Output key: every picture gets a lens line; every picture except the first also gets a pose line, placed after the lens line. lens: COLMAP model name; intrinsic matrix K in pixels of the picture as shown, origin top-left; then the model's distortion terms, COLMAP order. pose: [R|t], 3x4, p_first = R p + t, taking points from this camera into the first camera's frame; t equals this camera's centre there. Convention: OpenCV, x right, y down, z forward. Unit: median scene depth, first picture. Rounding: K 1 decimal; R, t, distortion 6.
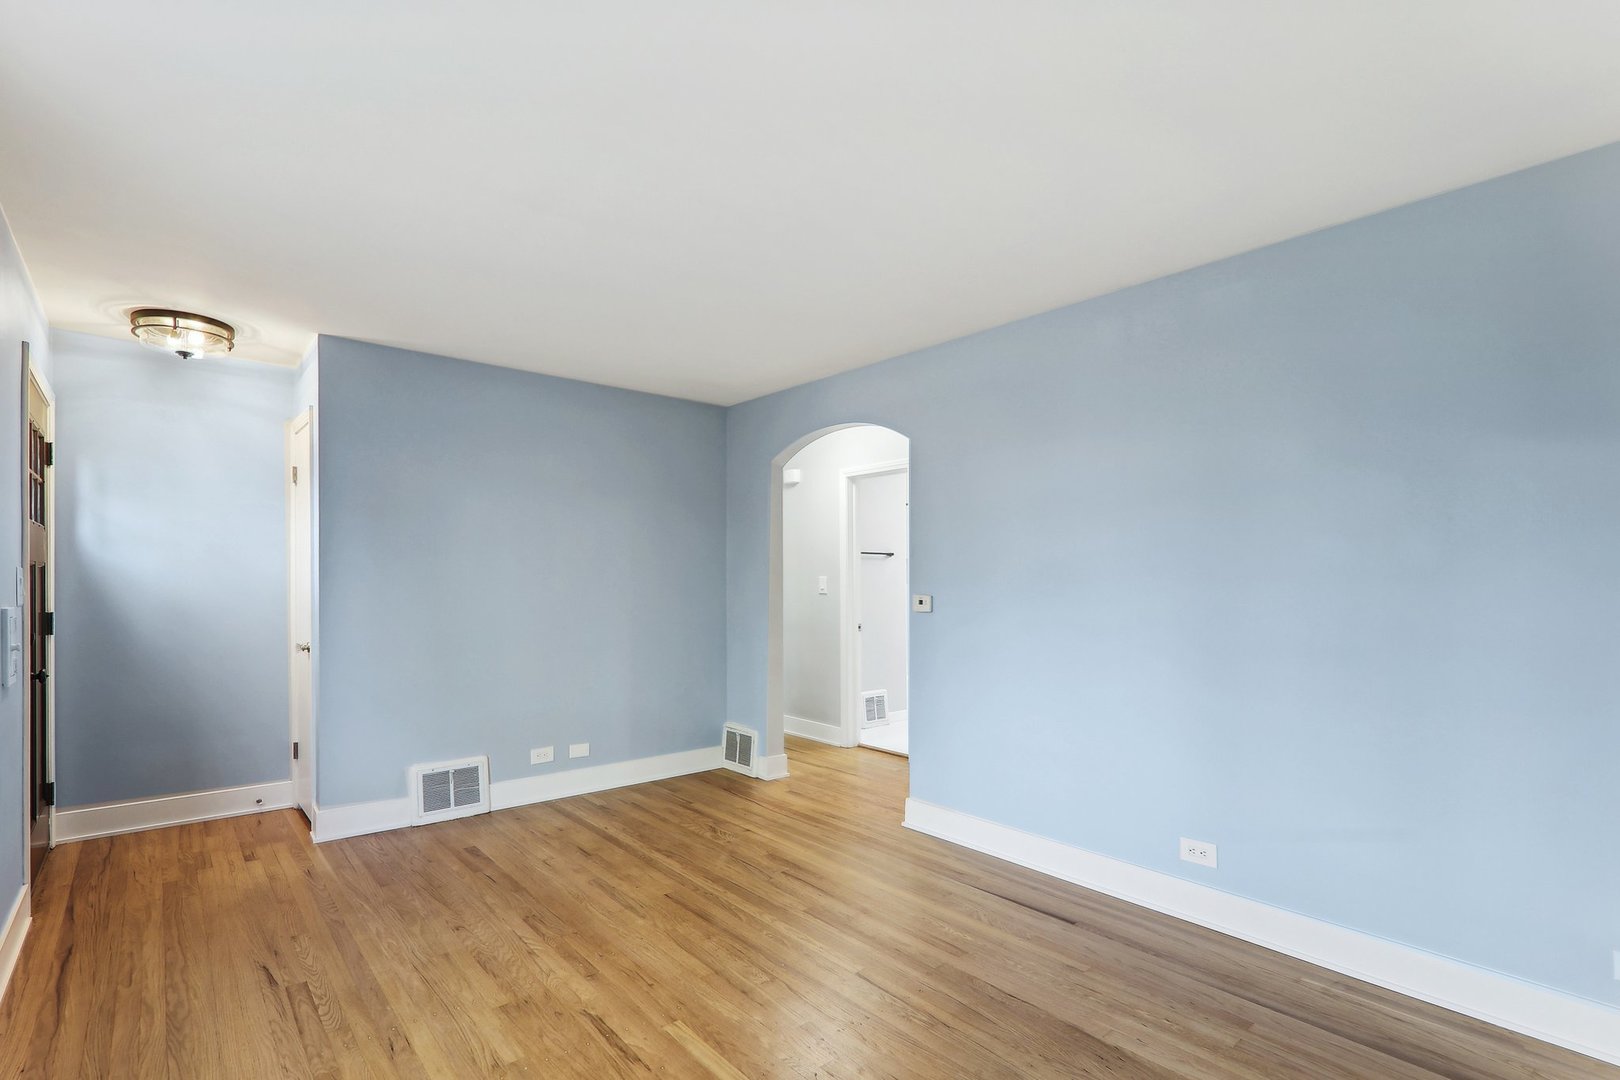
lens RADIAL K [[760.0, 0, 814.7], [0, 760.0, 573.4], [0, 0, 1]] dist [-0.010916, 0.002379]
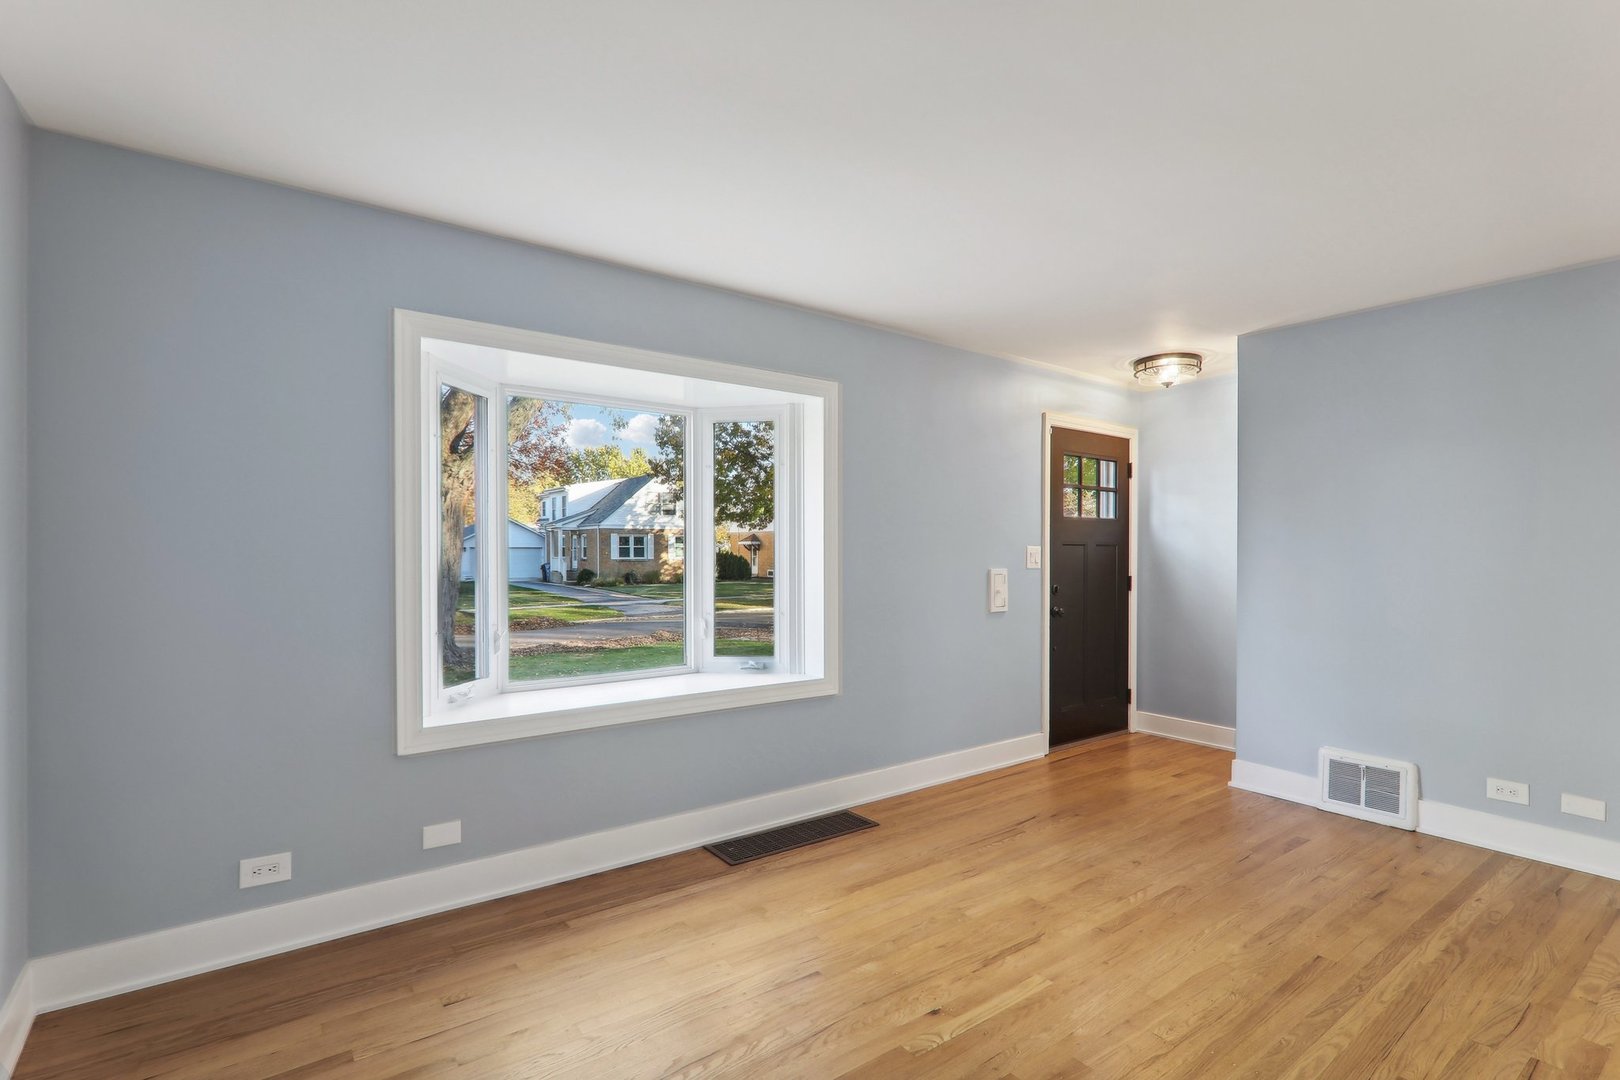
lens RADIAL K [[760.0, 0, 806.9], [0, 760.0, 547.4], [0, 0, 1]] dist [-0.010916, 0.002379]
pose [[-0.070541, -0.008878, -0.997469, 0.537664], [0.002920, 0.999954, -0.009107, 0.006773], [0.997505, -0.003555, -0.070512, 0.459591]]
